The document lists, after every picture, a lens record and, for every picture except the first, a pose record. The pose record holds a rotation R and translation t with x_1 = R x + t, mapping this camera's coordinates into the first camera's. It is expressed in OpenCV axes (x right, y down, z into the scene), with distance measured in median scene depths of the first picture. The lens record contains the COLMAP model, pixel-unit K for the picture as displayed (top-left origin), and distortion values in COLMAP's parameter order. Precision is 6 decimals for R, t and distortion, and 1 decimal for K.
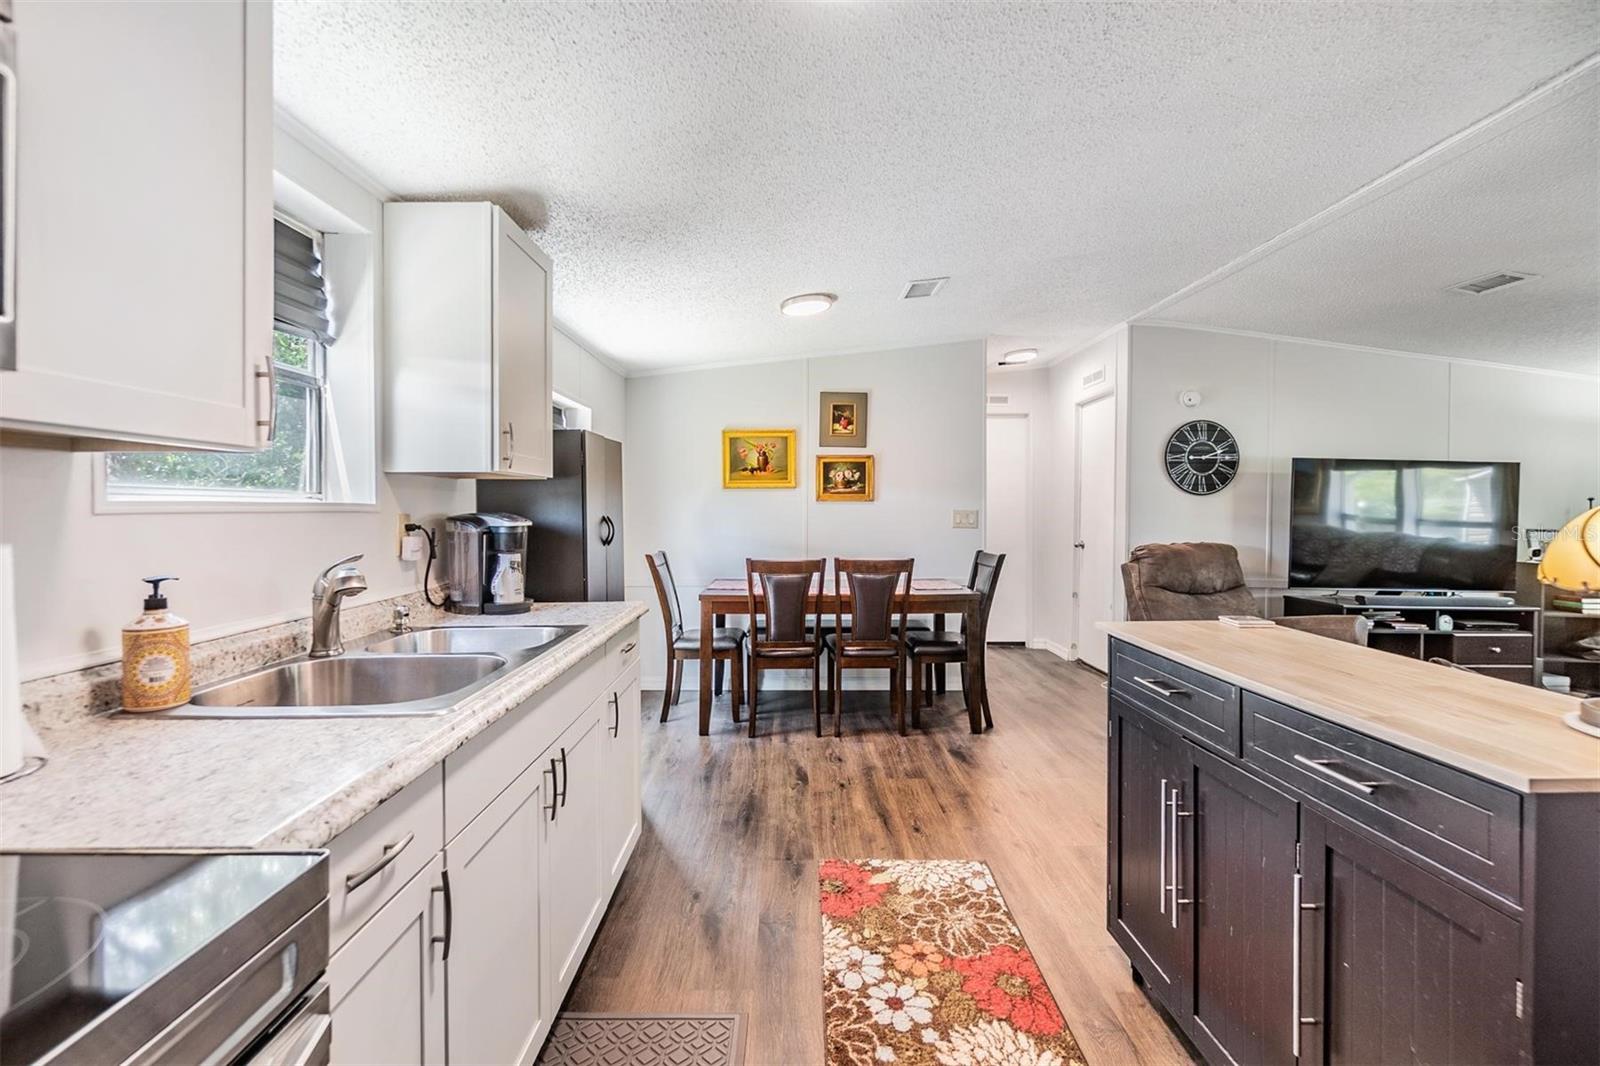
lens RADIAL K [[700.2, 0, 793.6], [0, 700.2, 509.8], [0, 0, 1]] dist [-0.002609, -0.000685]
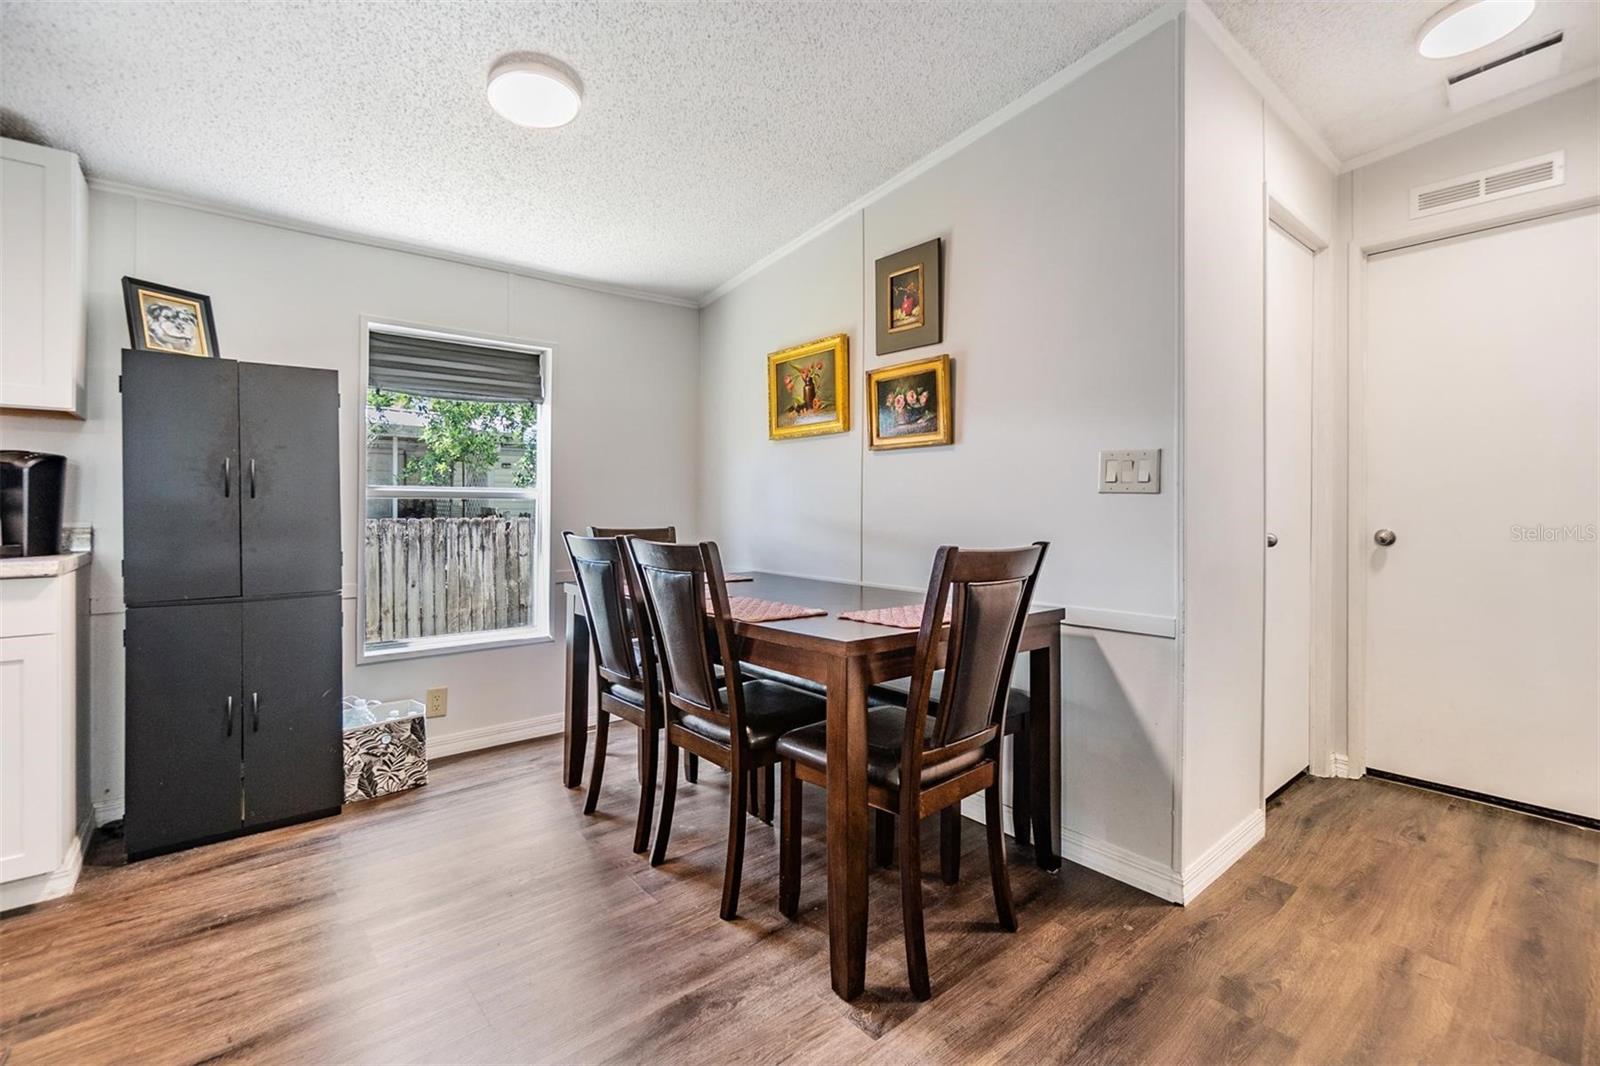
lens RADIAL K [[700.2, 0, 793.6], [0, 700.2, 509.8], [0, 0, 1]] dist [-0.002609, -0.000685]
pose [[0.634746, 0.004042, -0.772710, 0.493040], [-0.005511, 0.999985, 0.000704, 0.040938], [0.772701, 0.003812, 0.634759, 0.653225]]
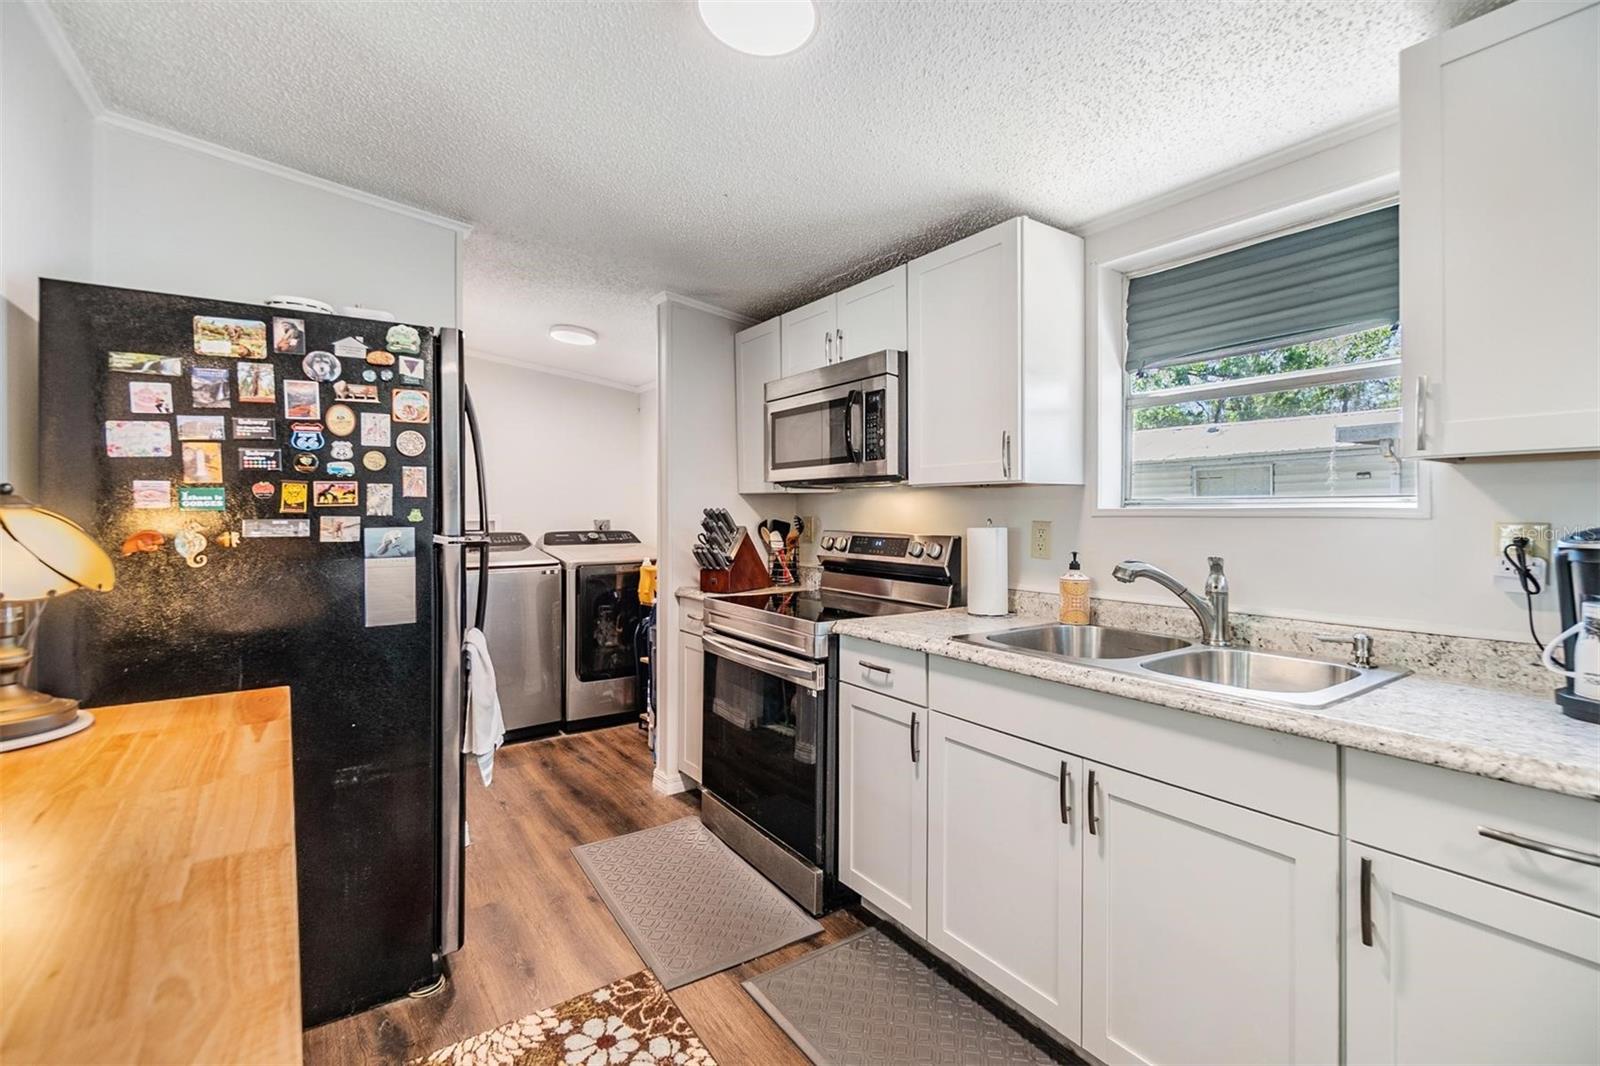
lens RADIAL K [[700.2, 0, 793.6], [0, 700.2, 509.8], [0, 0, 1]] dist [-0.002609, -0.000685]
pose [[-0.823102, -0.000849, -0.567893, 0.193431], [-0.000675, 1.000000, -0.000515, -0.002439], [0.567894, -0.000041, -0.823102, 0.567519]]
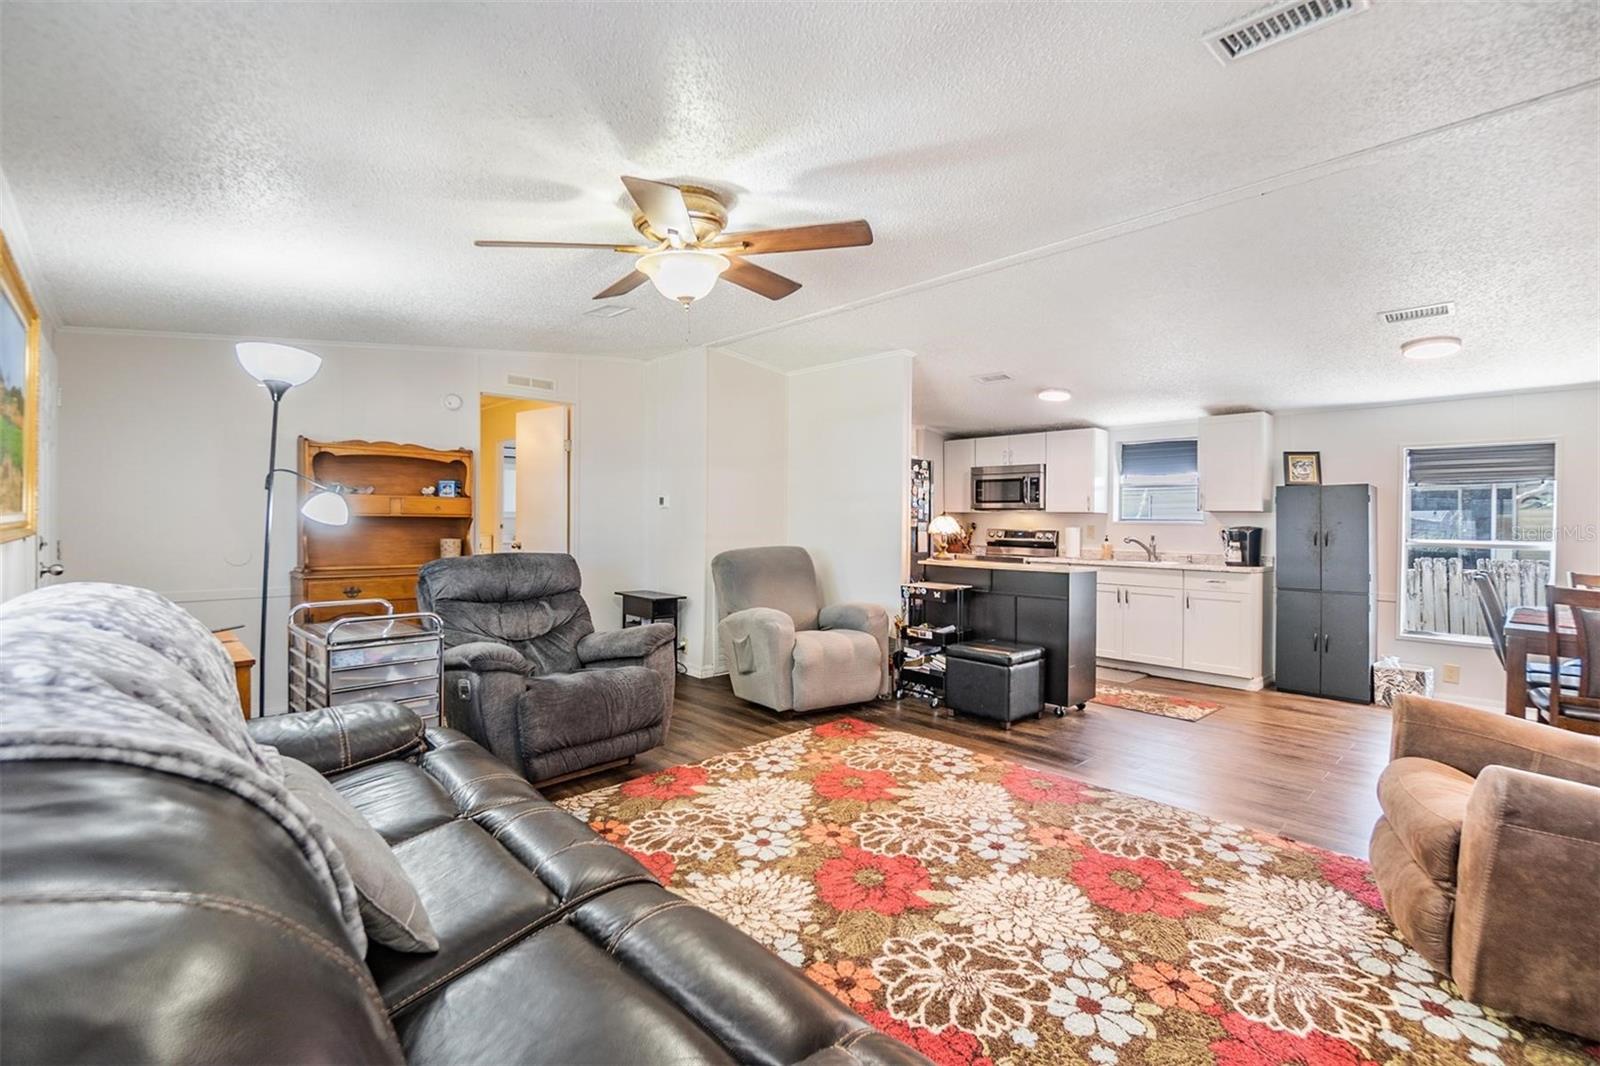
lens RADIAL K [[705.5, 0, 799.7], [0, 705.5, 513.6], [0, 0, 1]] dist [-0.002330, -0.000110]
pose [[-0.726404, -0.024742, -0.686822, 1.283239], [-0.021159, 0.999683, -0.013634, 0.014654], [0.686942, 0.004629, -0.726698, 0.925632]]
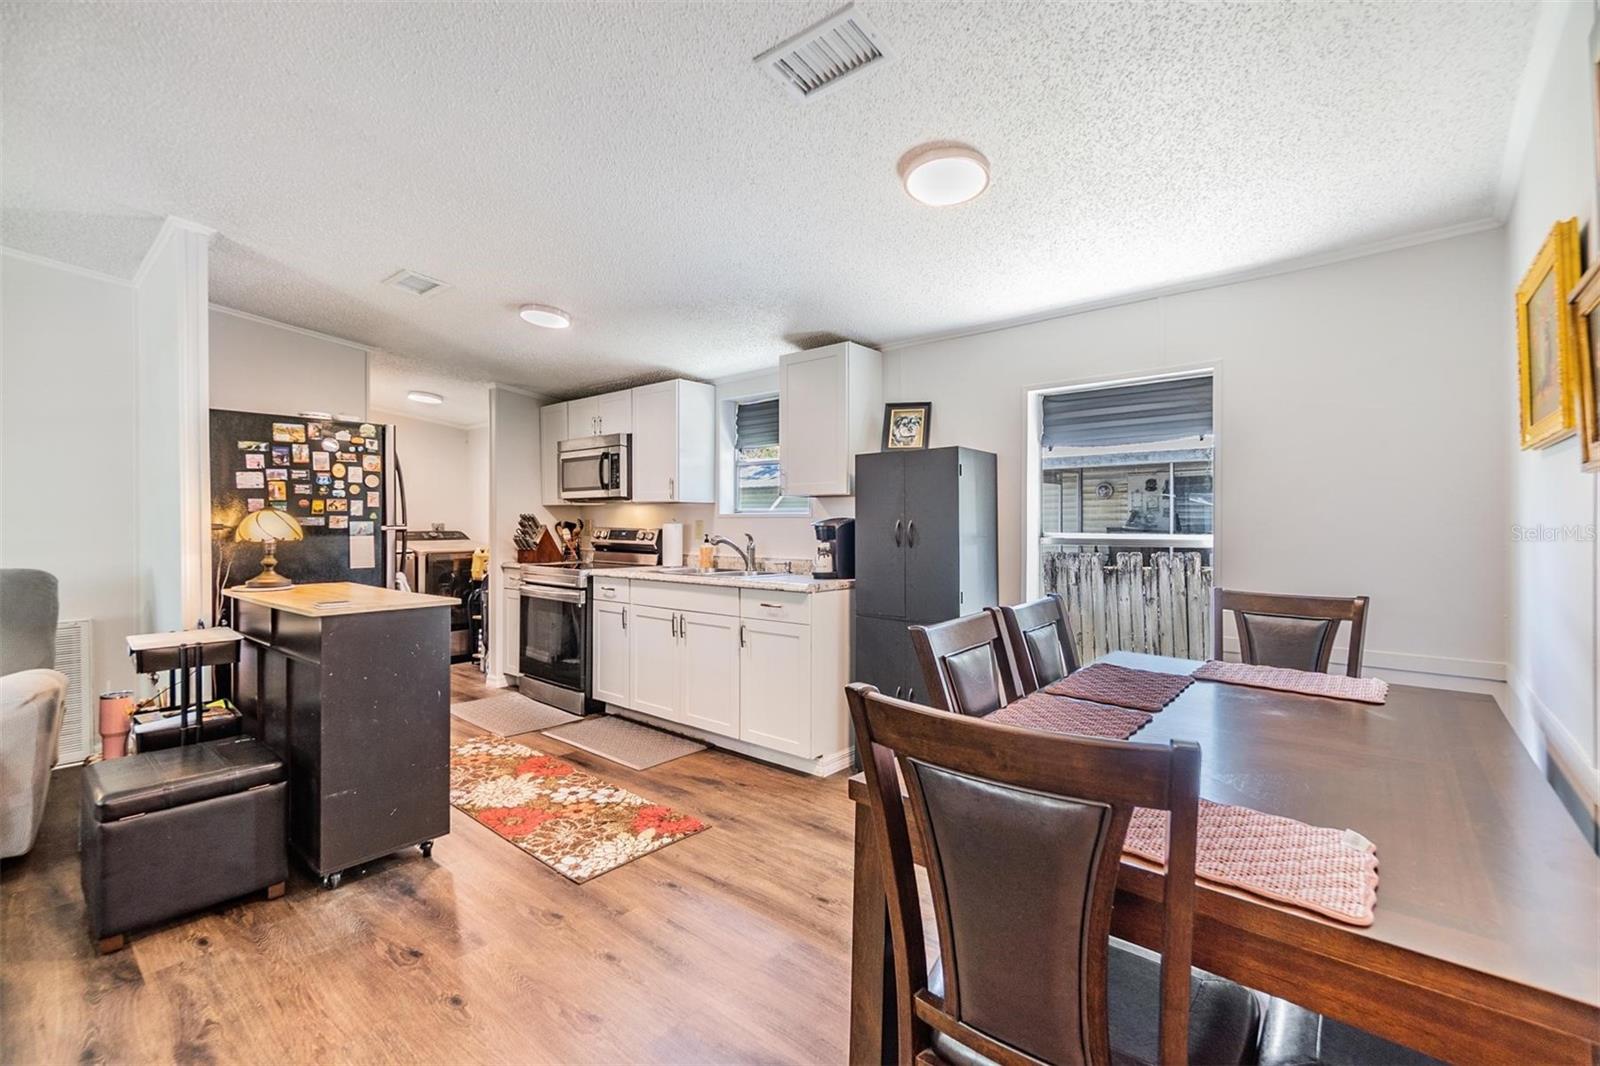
lens RADIAL K [[698.0, 0, 796.1], [0, 698.0, 521.2], [0, 0, 1]] dist [-0.002929, -0.000288]
pose [[-0.650498, -0.000307, -0.759507, 0.461015], [-0.001694, 0.999998, 0.001047, 0.005761], [0.759506, 0.001967, -0.650498, 1.060166]]
